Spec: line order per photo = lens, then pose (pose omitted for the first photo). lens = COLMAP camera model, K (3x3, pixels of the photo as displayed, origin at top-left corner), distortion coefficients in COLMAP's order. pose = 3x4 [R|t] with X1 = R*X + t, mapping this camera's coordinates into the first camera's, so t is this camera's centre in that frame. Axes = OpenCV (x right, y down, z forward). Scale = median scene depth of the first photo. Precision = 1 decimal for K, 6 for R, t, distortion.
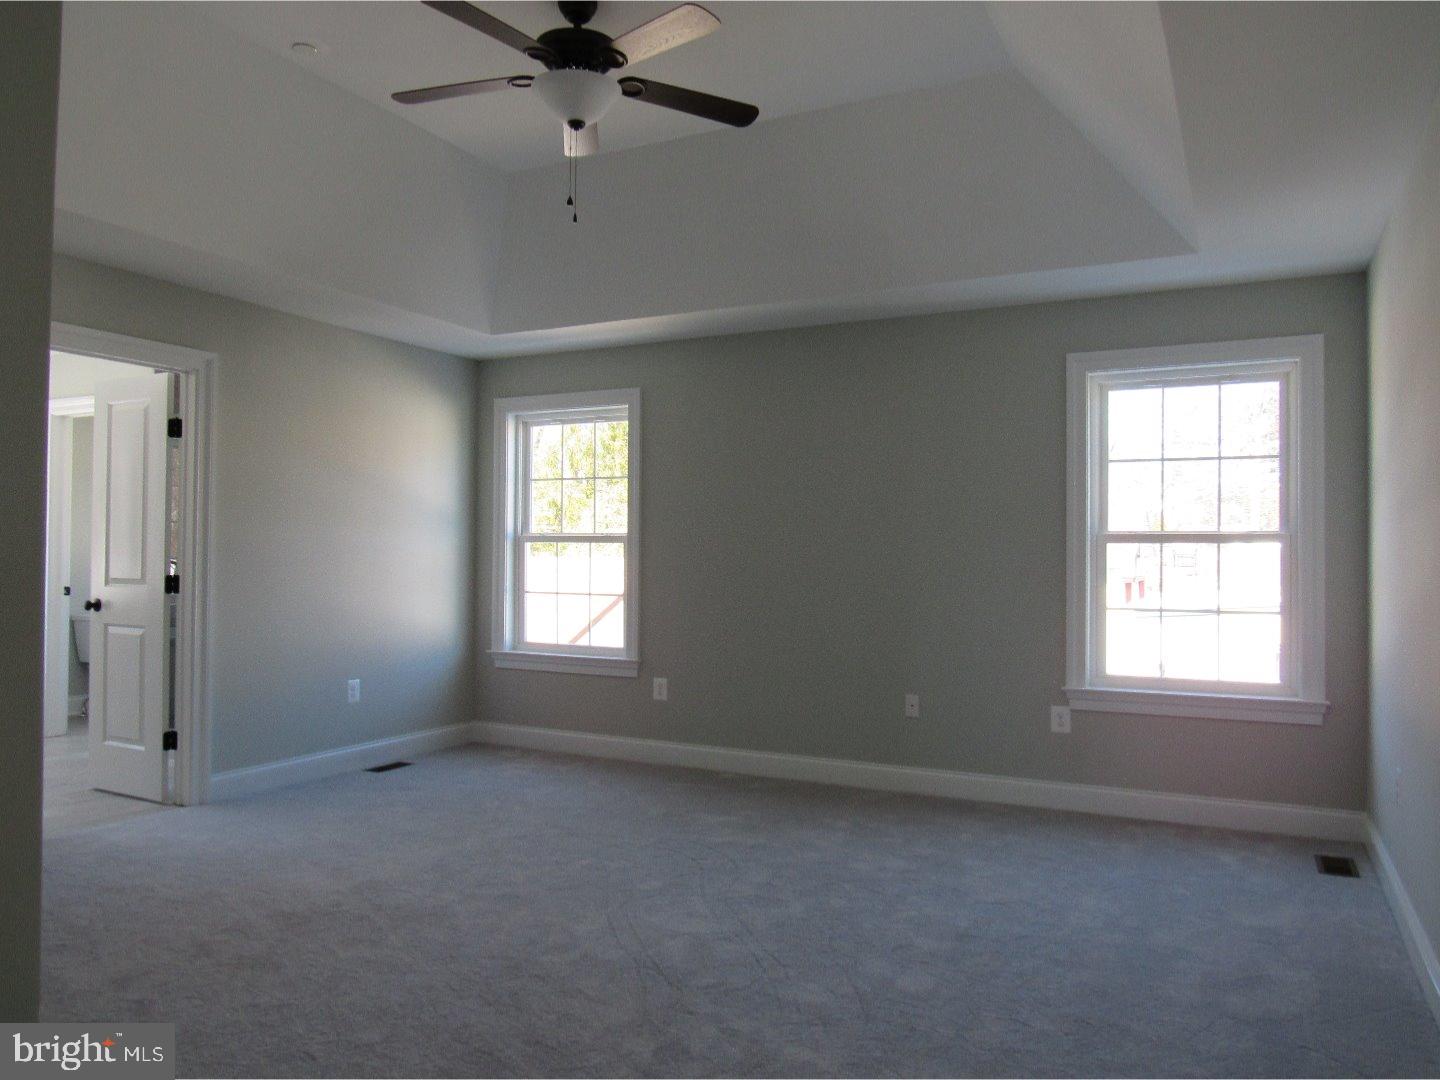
lens RADIAL K [[986.4, 0, 773.5], [0, 986.4, 532.1], [0, 0, 1]] dist [-0.027183, -0.000521]
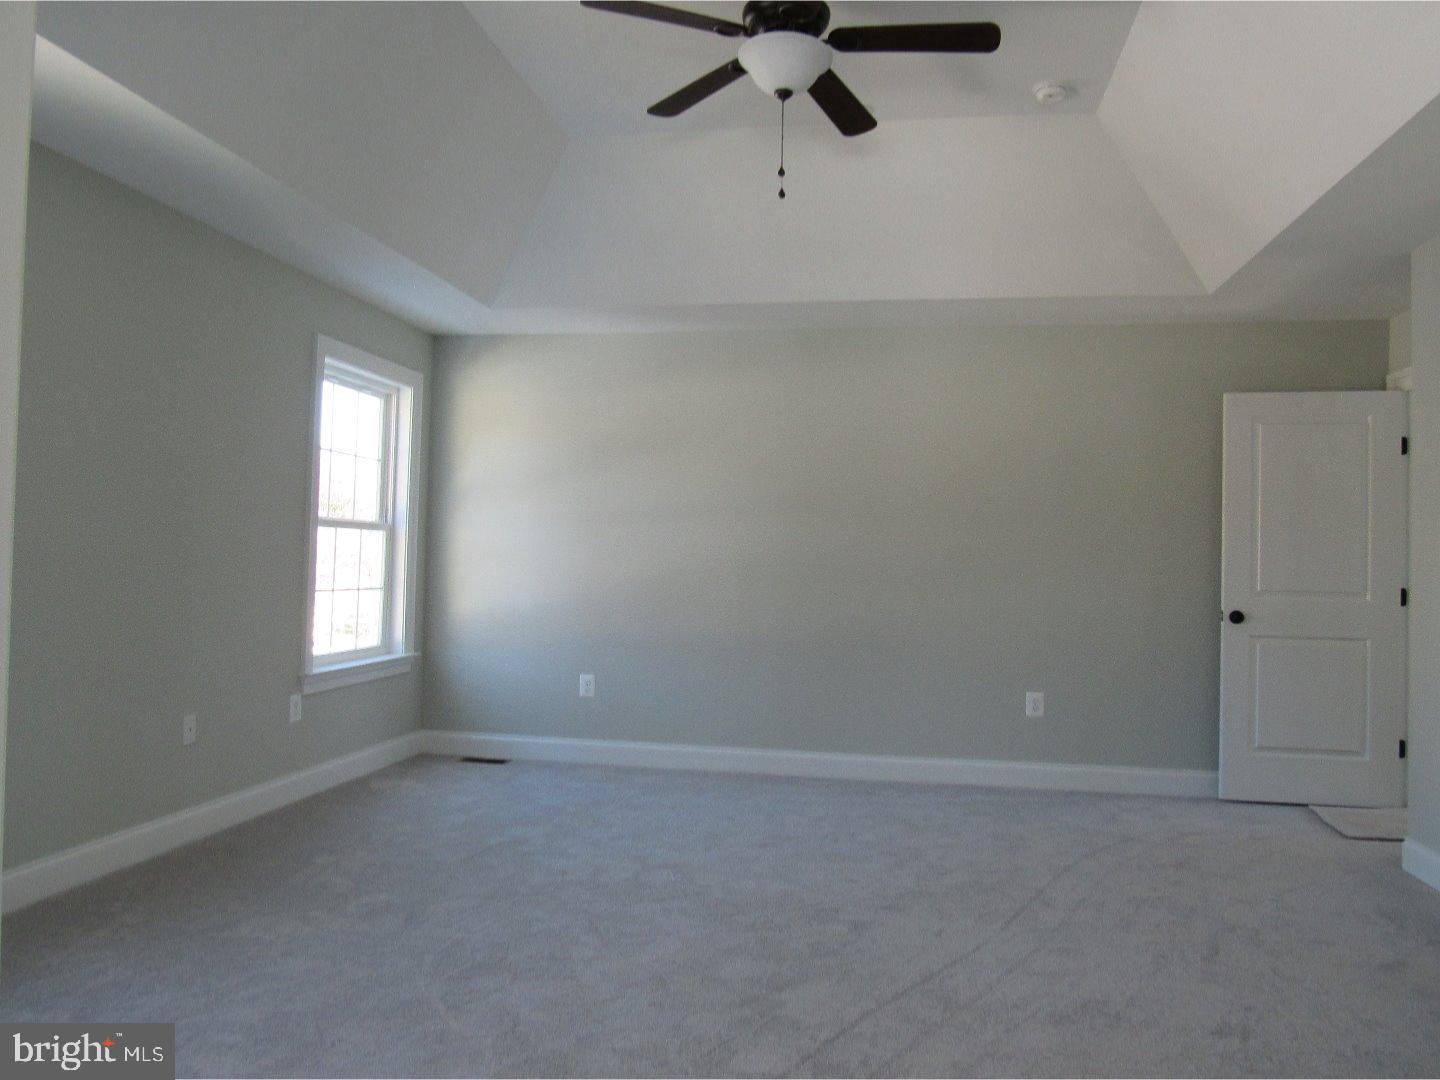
lens RADIAL K [[1030.0, 0, 728.6], [0, 1030.0, 540.3], [0, 0, 1]] dist [-0.021210, 0.001047]
pose [[-0.260641, 0.013670, 0.965339, -0.776302], [-0.034167, 0.999143, -0.023374, 0.034461], [-0.964831, -0.039075, -0.259951, 0.842845]]
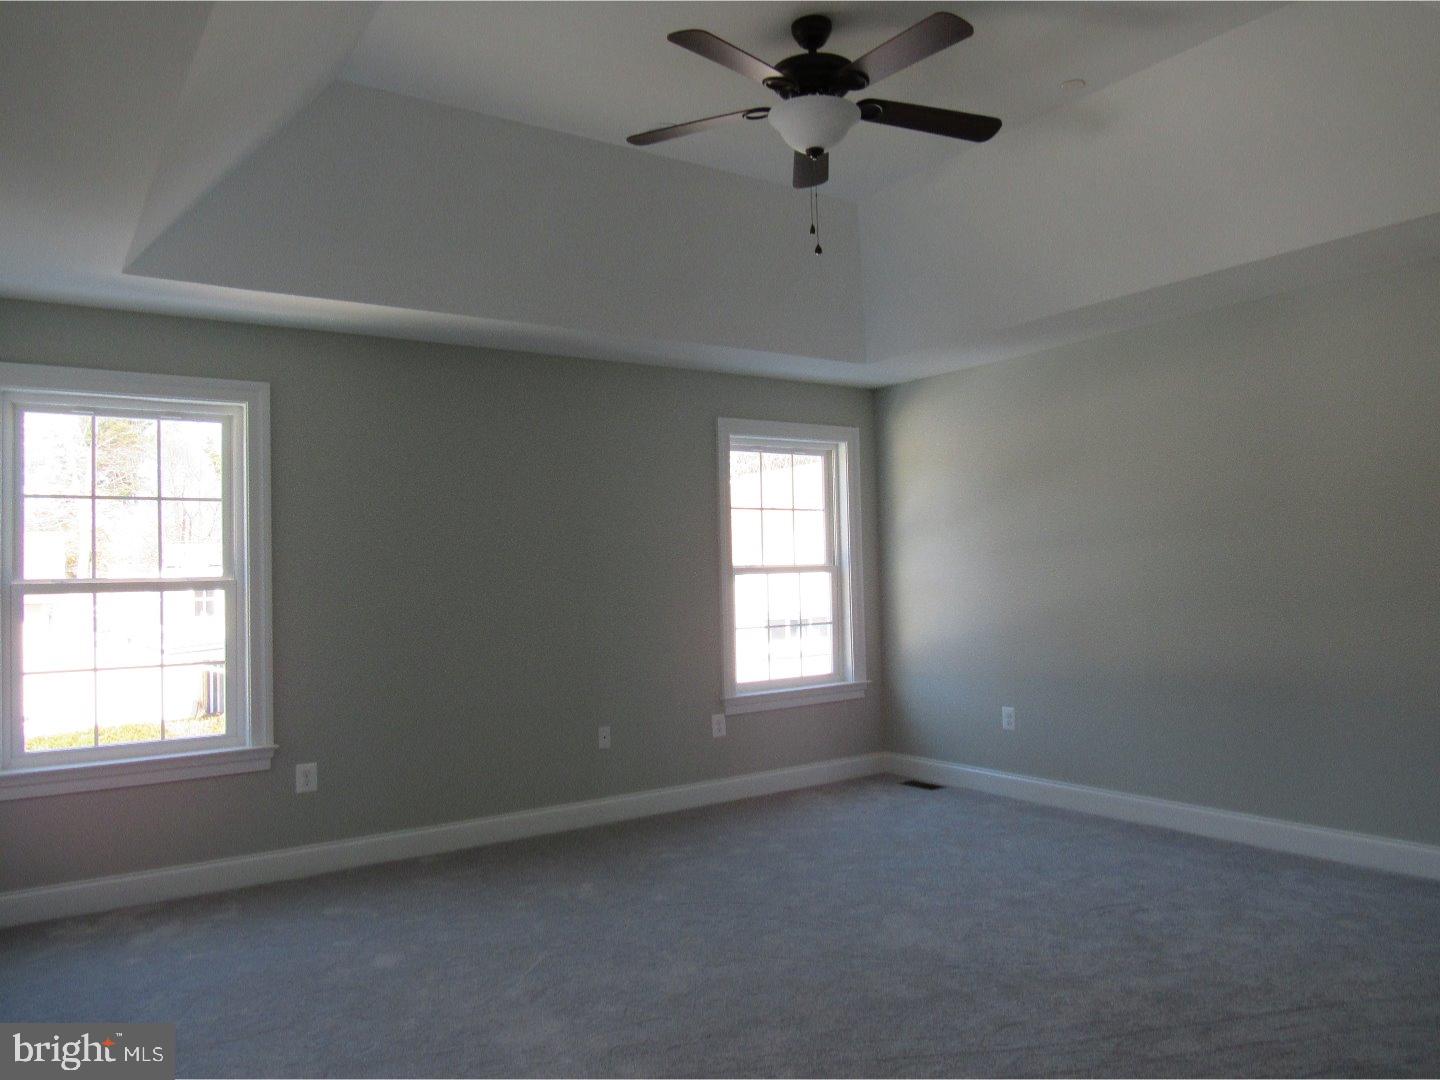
lens RADIAL K [[1030.0, 0, 728.6], [0, 1030.0, 540.3], [0, 0, 1]] dist [-0.021210, 0.001047]
pose [[0.493984, 0.014595, 0.869348, -0.762250], [0.019293, 0.999429, -0.027742, 0.003041], [-0.869257, 0.030477, 0.493420, 0.368347]]
